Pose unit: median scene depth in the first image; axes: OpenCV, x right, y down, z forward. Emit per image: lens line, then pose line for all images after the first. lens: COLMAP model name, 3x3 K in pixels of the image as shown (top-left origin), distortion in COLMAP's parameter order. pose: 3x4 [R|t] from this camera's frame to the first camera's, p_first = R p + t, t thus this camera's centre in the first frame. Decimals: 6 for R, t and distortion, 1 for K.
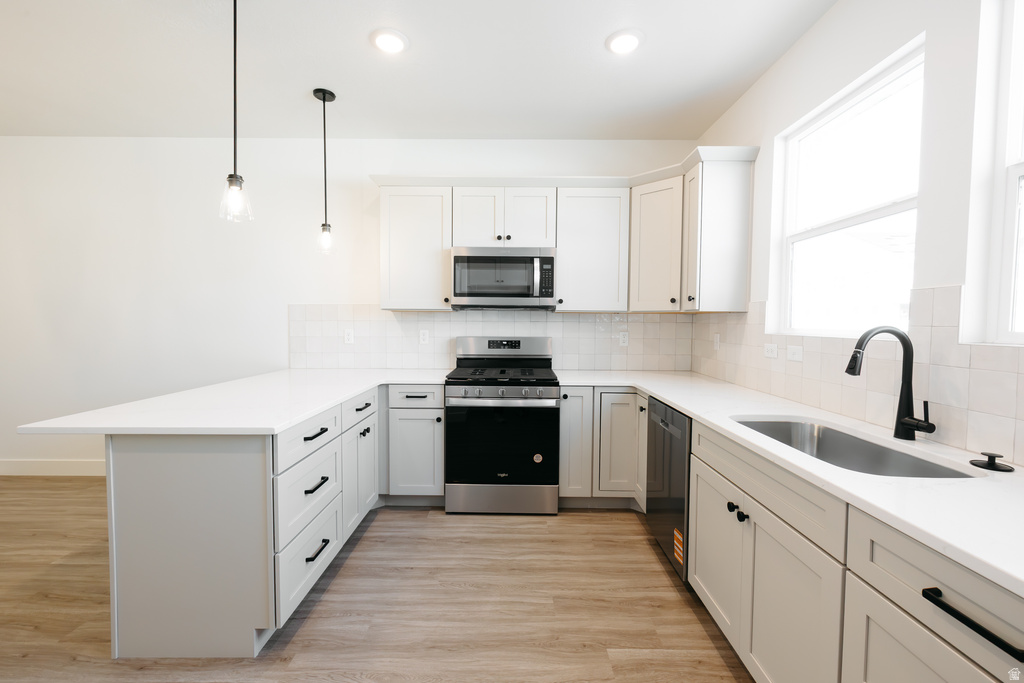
lens RADIAL K [[425.8, 0, 512.0], [0, 425.8, 341.5], [0, 0, 1]] dist [-0.000918, -0.000028]
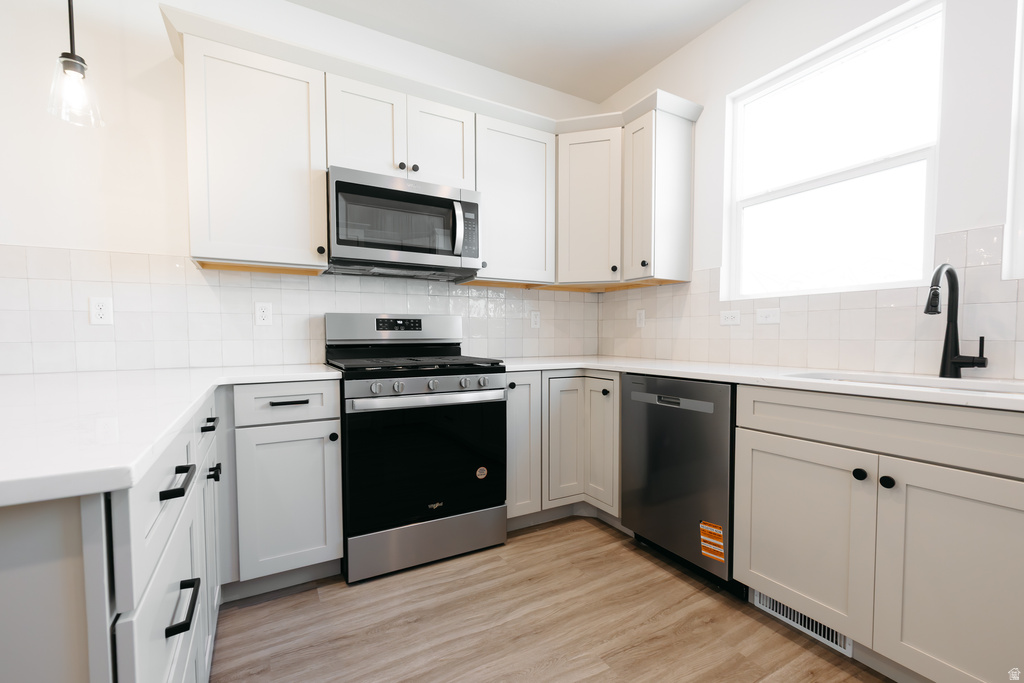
lens RADIAL K [[440.9, 0, 513.8], [0, 440.9, 357.1], [0, 0, 1]] dist [0.001844, 0.000455]
pose [[0.864294, -0.032350, 0.501945, -0.266698], [0.031677, 0.999449, 0.009870, 0.071469], [-0.501988, 0.007369, 0.864843, 0.321464]]
